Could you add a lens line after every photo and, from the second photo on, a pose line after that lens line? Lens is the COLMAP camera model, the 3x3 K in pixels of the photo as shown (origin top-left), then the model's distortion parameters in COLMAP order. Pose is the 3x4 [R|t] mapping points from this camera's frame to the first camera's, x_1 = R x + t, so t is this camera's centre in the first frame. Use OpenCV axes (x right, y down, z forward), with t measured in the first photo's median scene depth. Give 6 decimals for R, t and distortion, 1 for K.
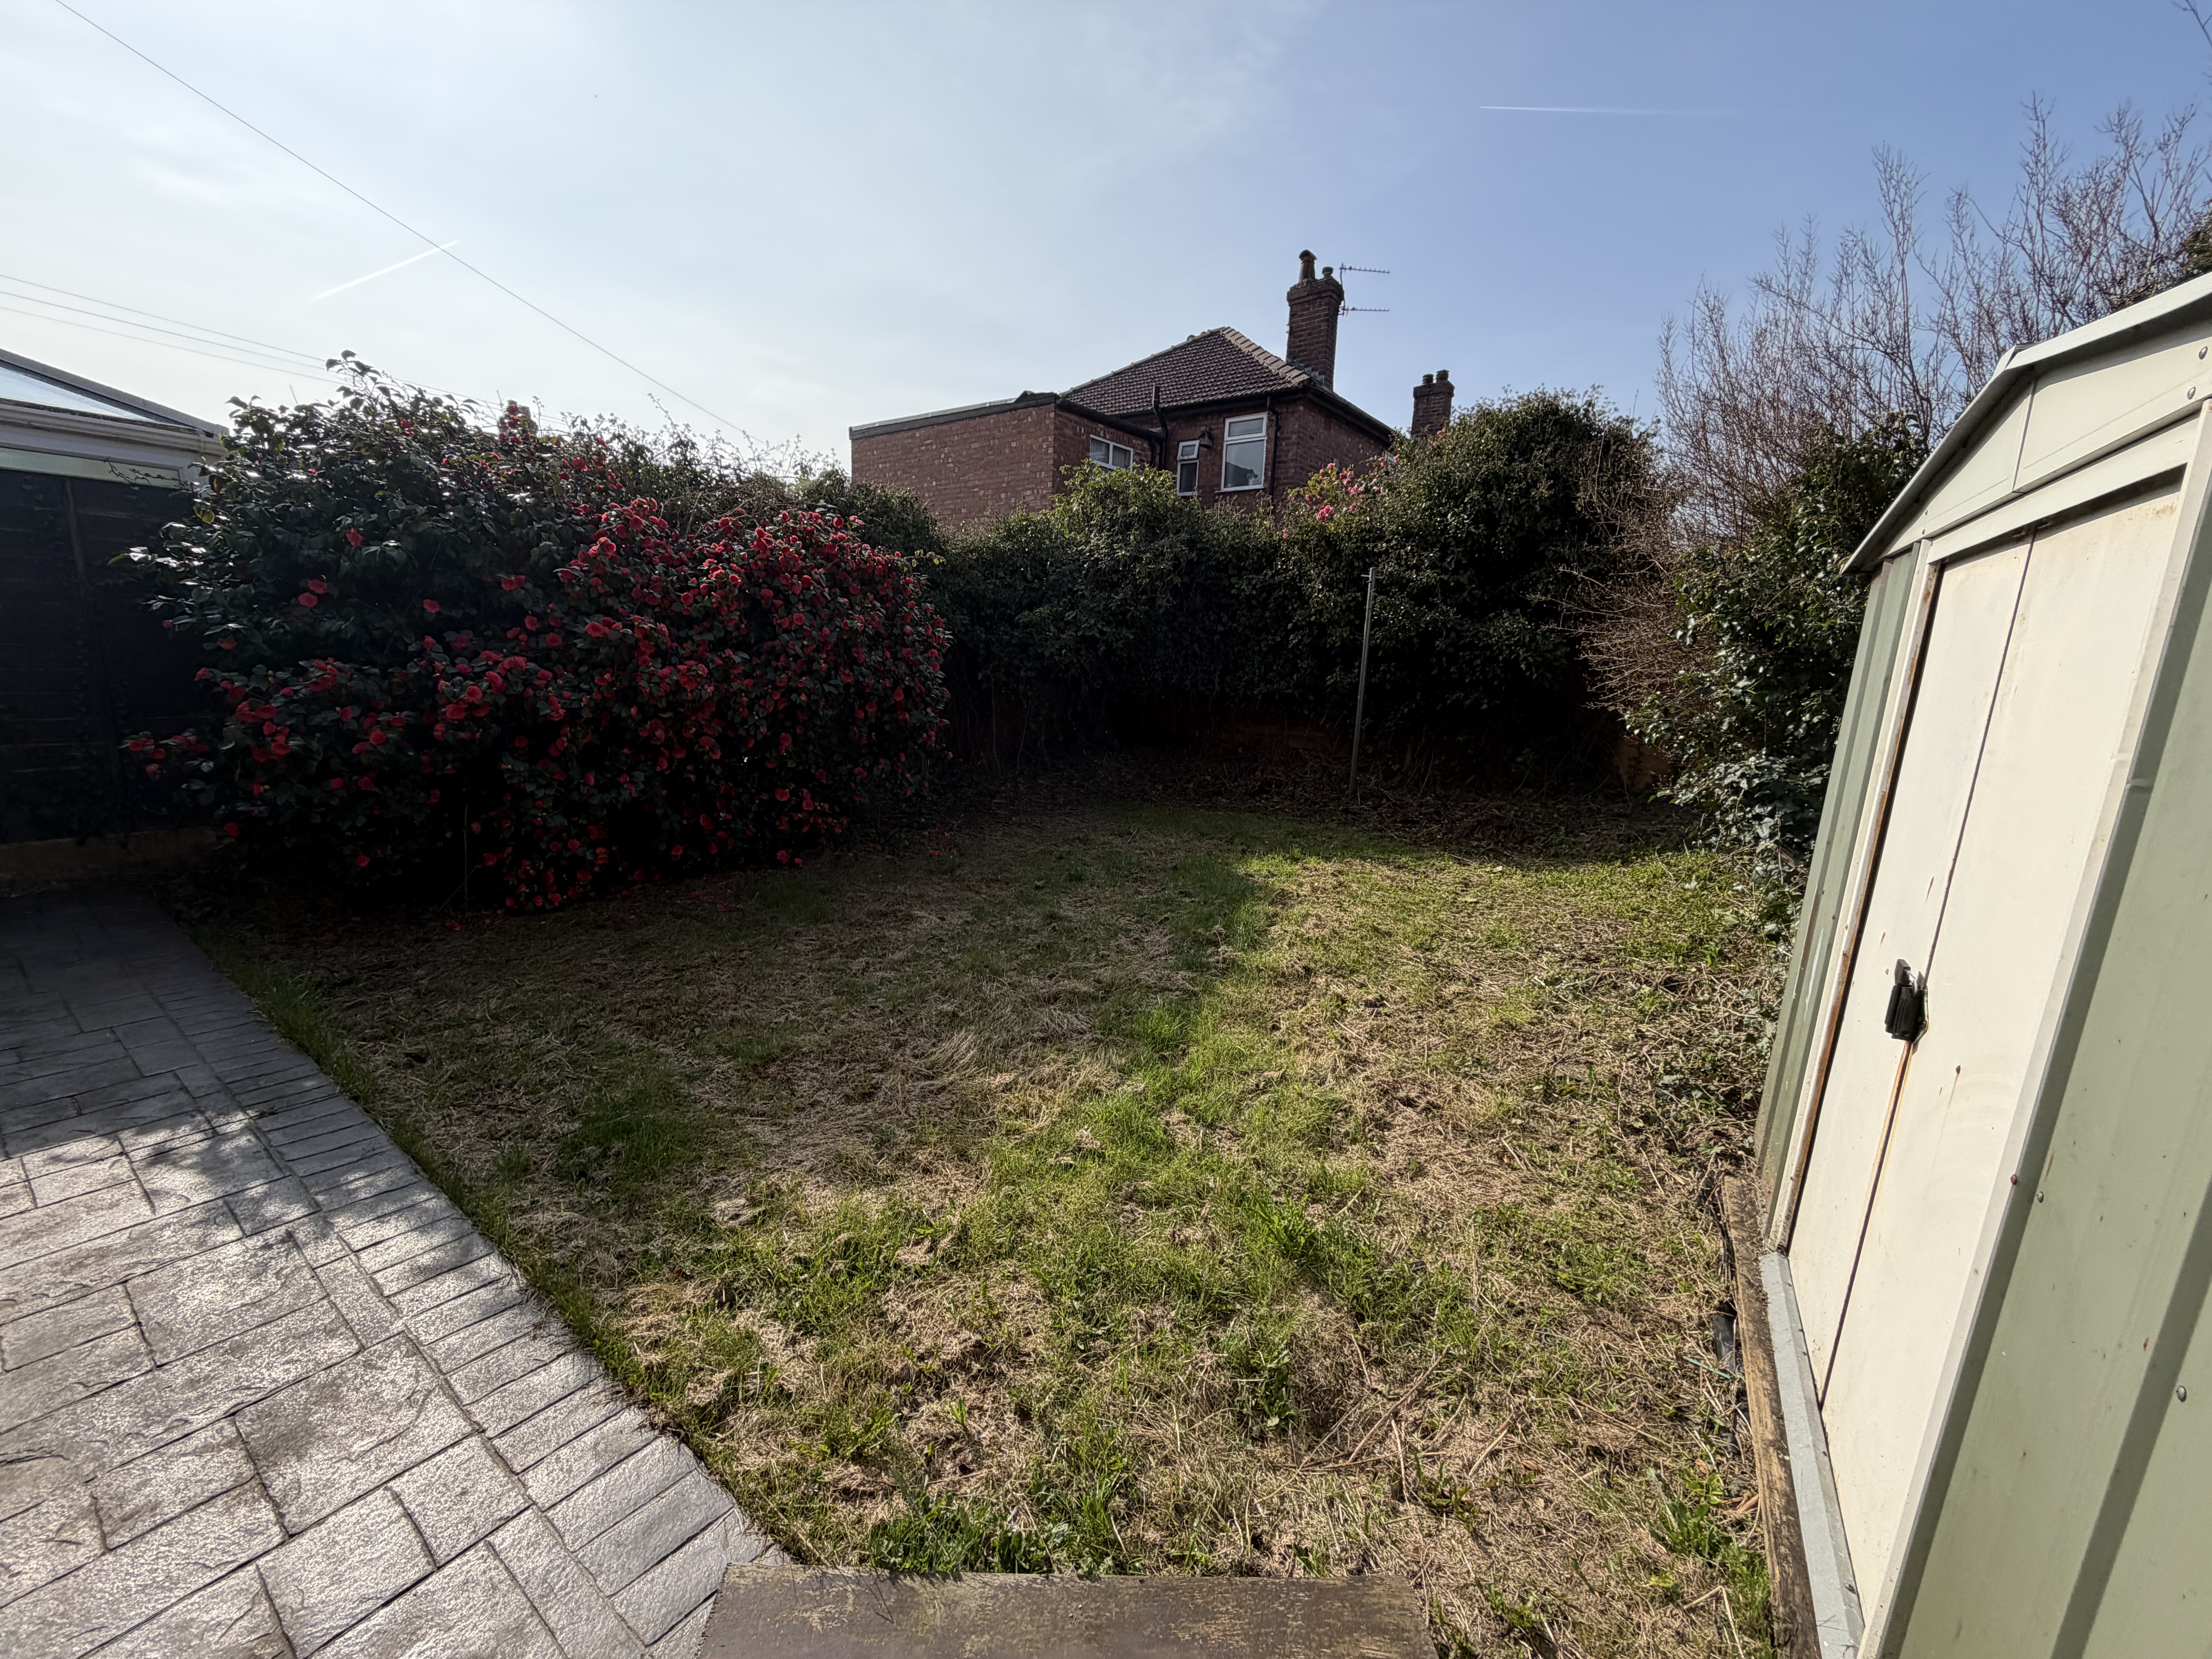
lens RADIAL K [[880.7, 0, 1104.4], [0, 880.7, 839.8], [0, 0, 1]] dist [-0.001189, 0.000218]
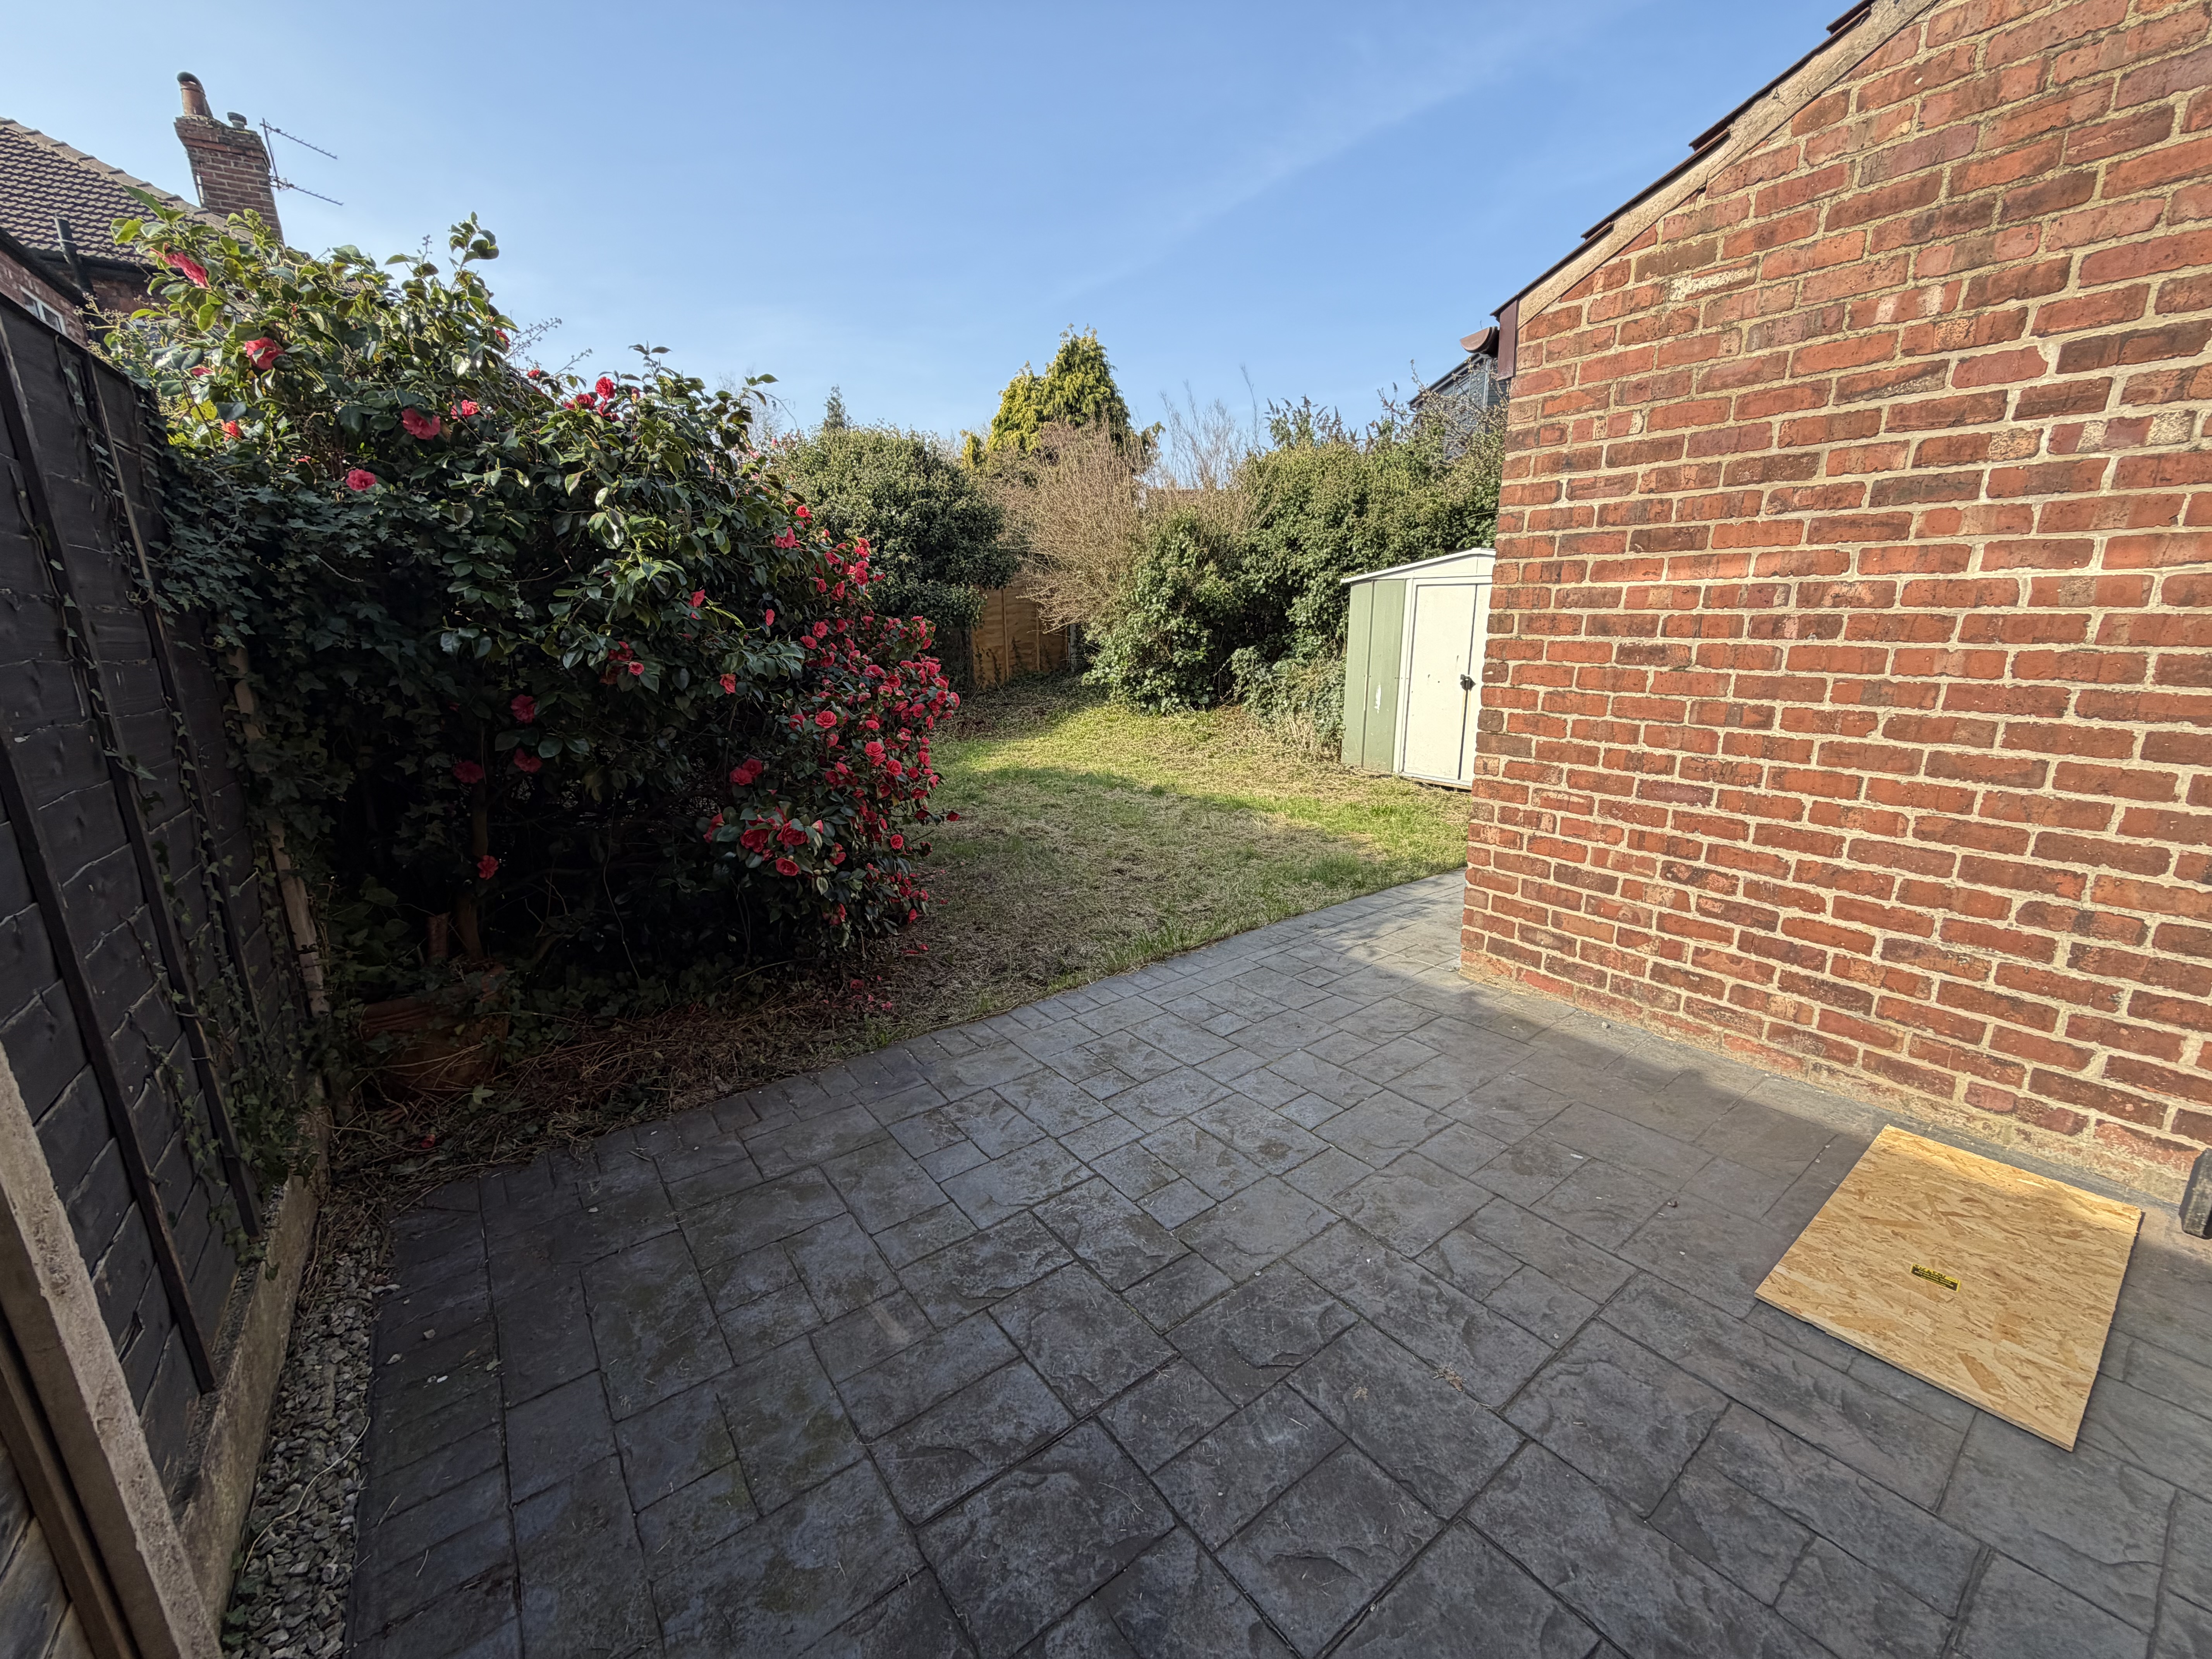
lens RADIAL K [[880.7, 0, 1105.2], [0, 880.7, 833.2], [0, 0, 1]] dist [-0.001189, 0.000218]
pose [[0.282993, -0.268701, 0.920714, -1.572151], [0.218251, 0.952812, 0.210986, -0.182105], [-0.933960, 0.141239, 0.328283, 0.494284]]
